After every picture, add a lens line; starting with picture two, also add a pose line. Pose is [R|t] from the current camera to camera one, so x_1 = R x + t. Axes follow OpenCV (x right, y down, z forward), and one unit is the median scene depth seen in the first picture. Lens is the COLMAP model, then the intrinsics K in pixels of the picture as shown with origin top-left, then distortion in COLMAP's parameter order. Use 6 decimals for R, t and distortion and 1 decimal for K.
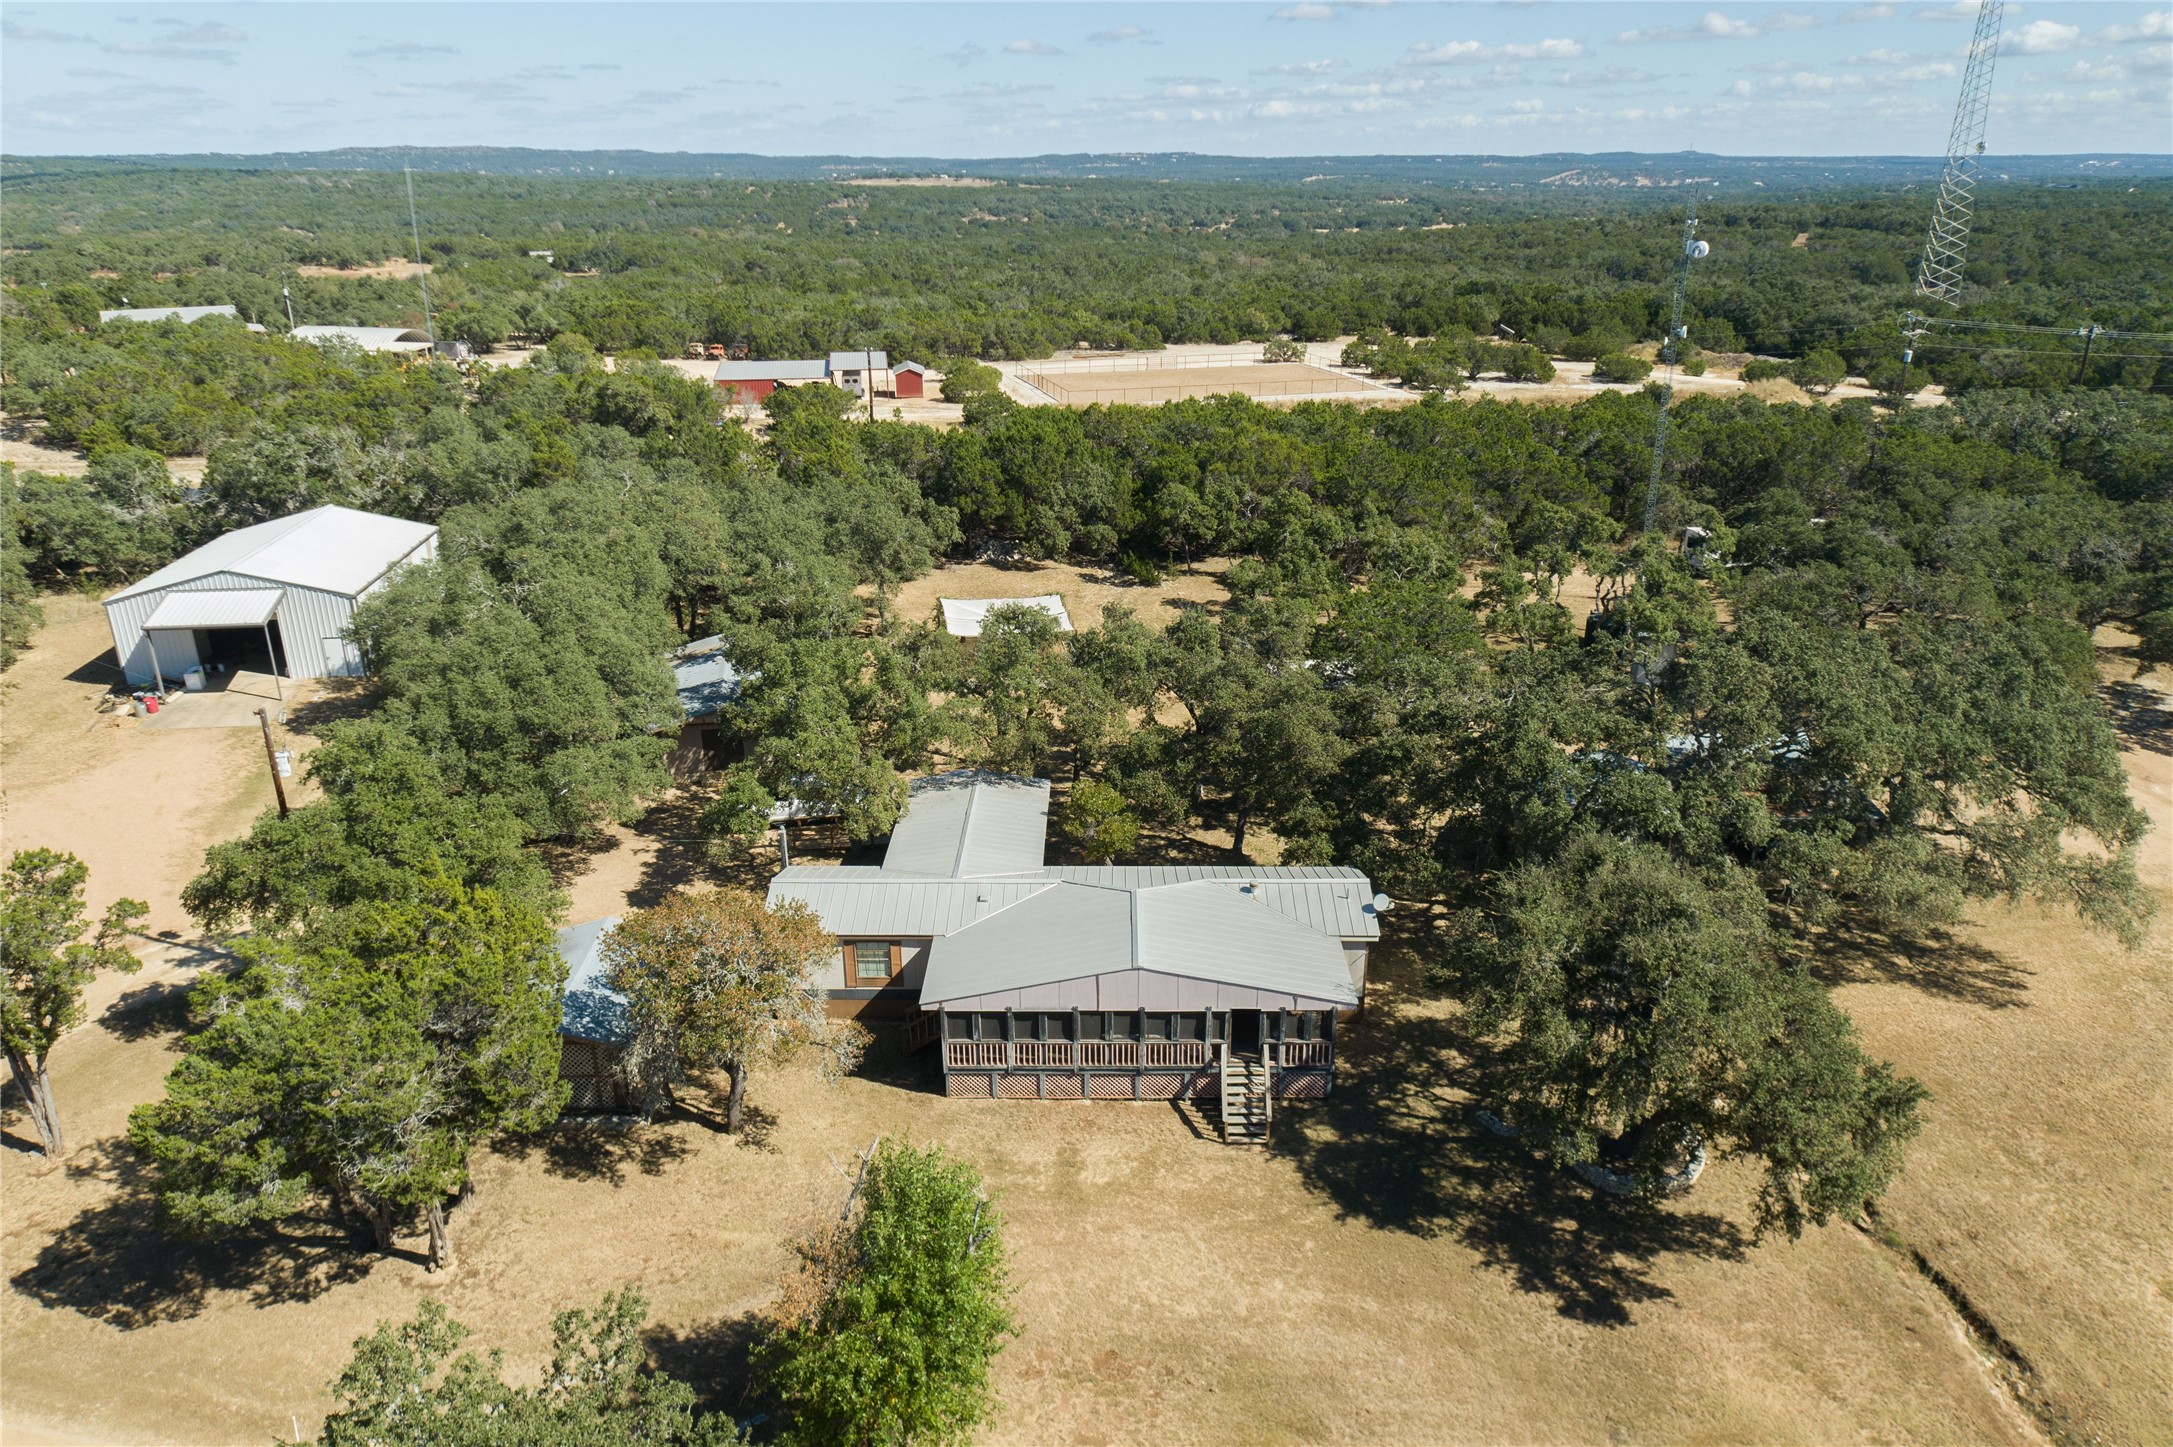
lens RADIAL K [[1474.2, 0, 1097.5], [0, 1474.2, 707.1], [0, 0, 1]] dist [-0.004505, 0.012181]
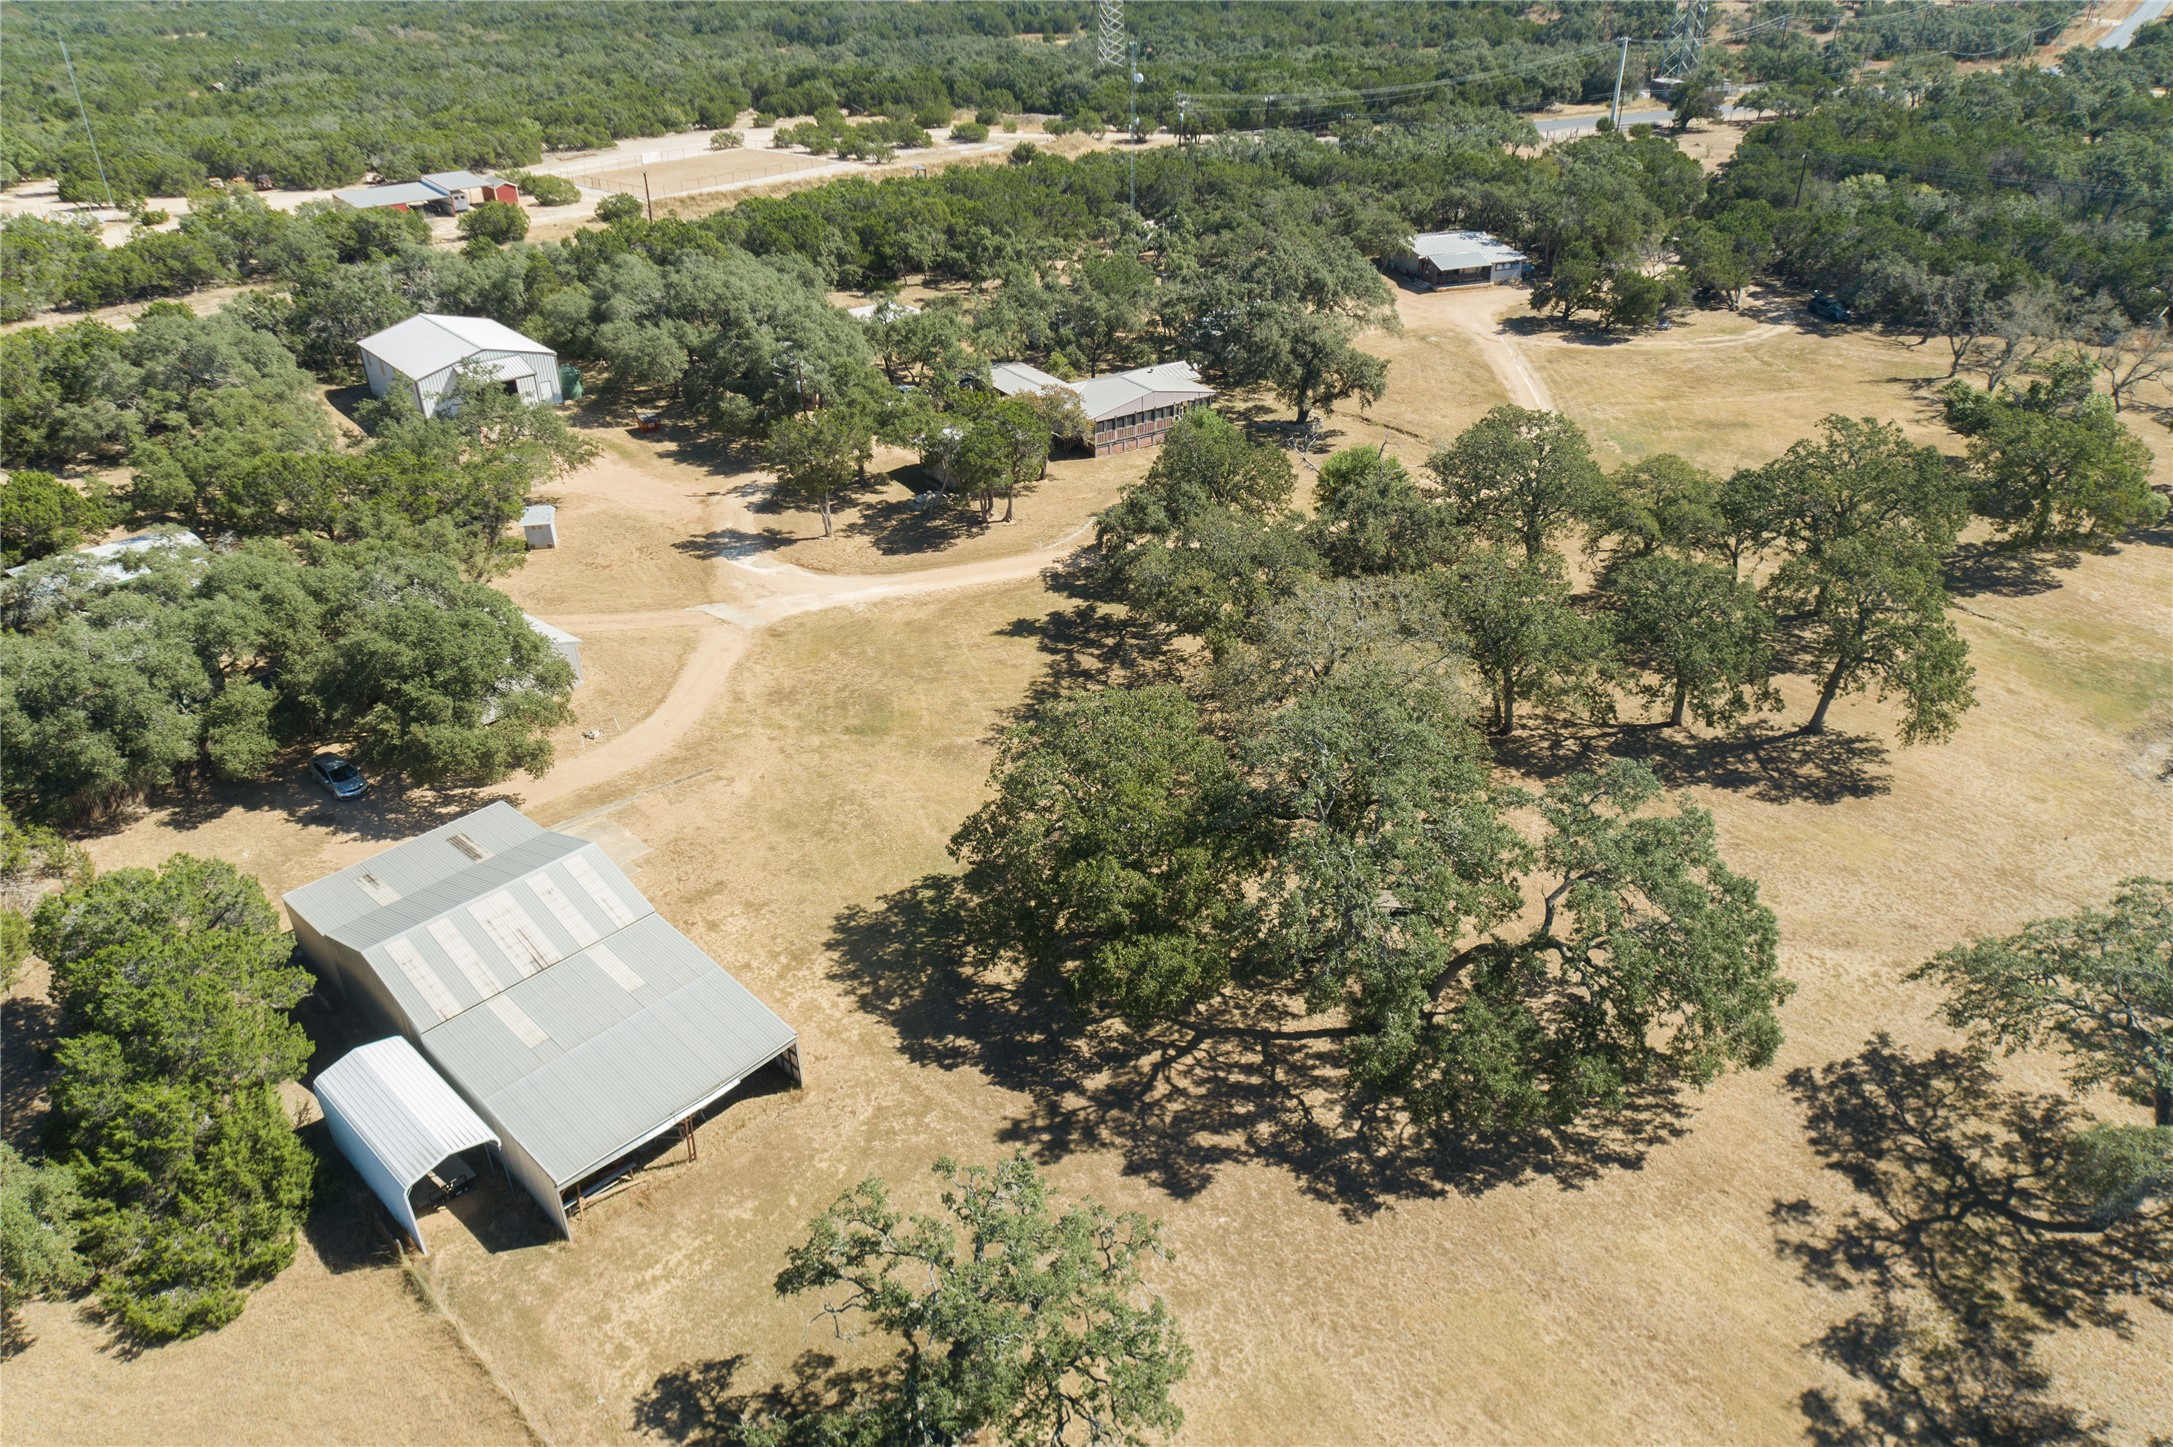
lens RADIAL K [[1474.2, 0, 1088.2], [0, 1474.2, 716.3], [0, 0, 1]] dist [-0.004505, 0.012181]
pose [[0.831100, -0.280440, 0.480236, -1.543701], [0.199469, 0.956406, 0.213304, 0.140723], [-0.519120, -0.081485, 0.850808, -1.322832]]
